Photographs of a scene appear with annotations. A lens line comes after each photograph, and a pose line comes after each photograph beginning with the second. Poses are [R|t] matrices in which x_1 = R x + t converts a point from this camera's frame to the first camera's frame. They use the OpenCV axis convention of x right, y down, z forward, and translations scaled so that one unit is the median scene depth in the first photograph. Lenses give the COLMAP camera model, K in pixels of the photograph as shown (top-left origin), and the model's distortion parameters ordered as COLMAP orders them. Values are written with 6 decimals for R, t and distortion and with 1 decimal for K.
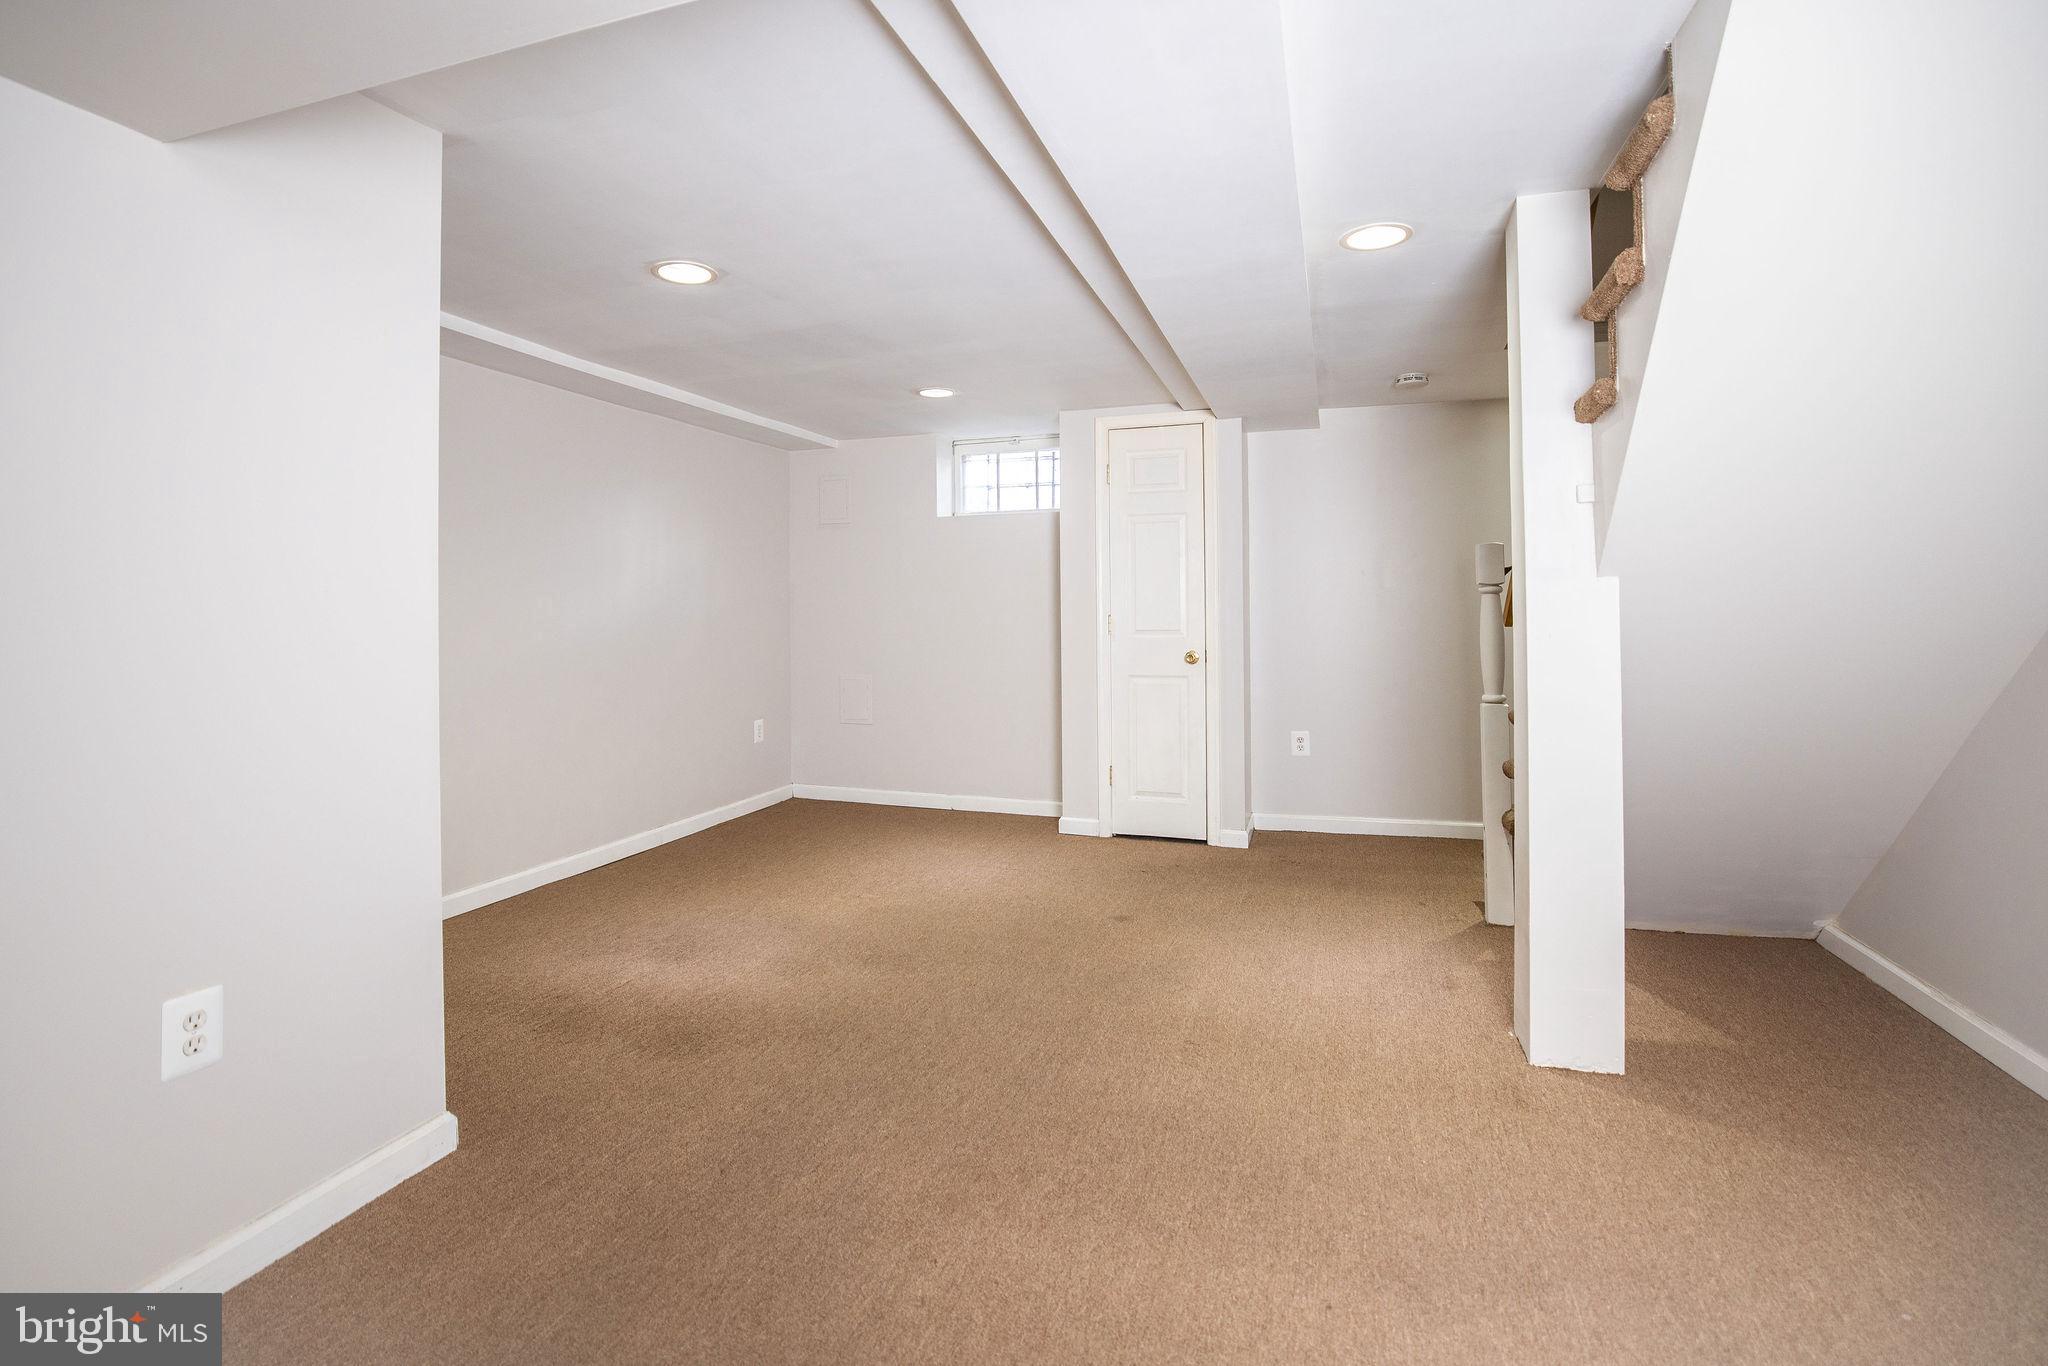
lens RADIAL K [[927.2, 0, 1014.6], [0, 927.2, 603.6], [0, 0, 1]] dist [-0.060512, 0.015884]
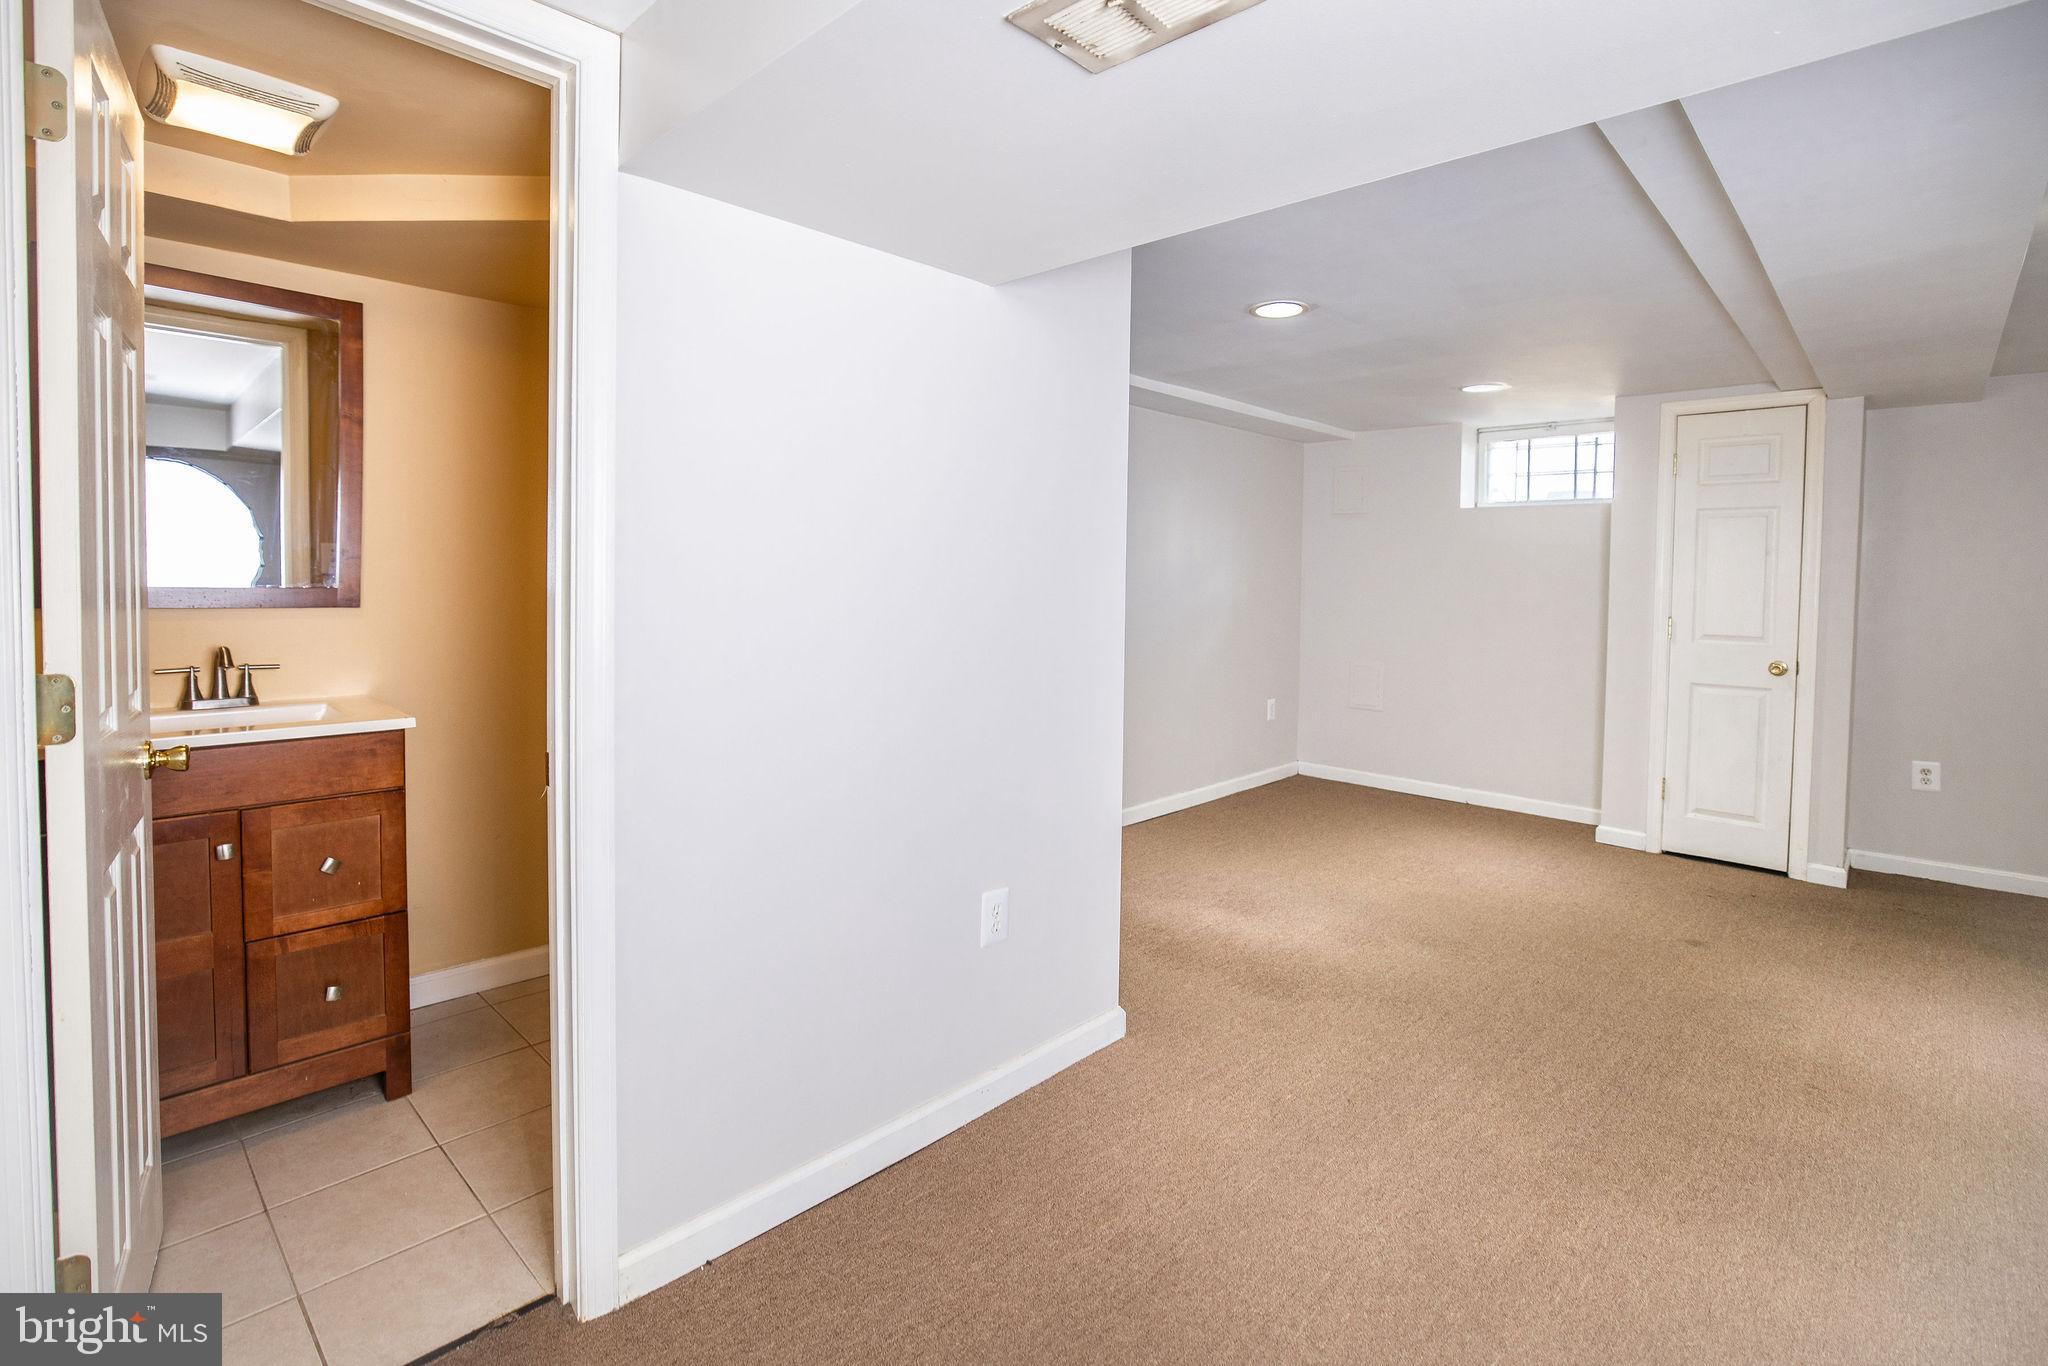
lens RADIAL K [[927.2, 0, 1014.6], [0, 927.2, 603.6], [0, 0, 1]] dist [-0.060512, 0.015884]
pose [[0.896083, 0.031729, -0.442750, -0.095841], [-0.015706, 0.999084, 0.039810, -0.028719], [0.443608, -0.028720, 0.895761, -0.108926]]
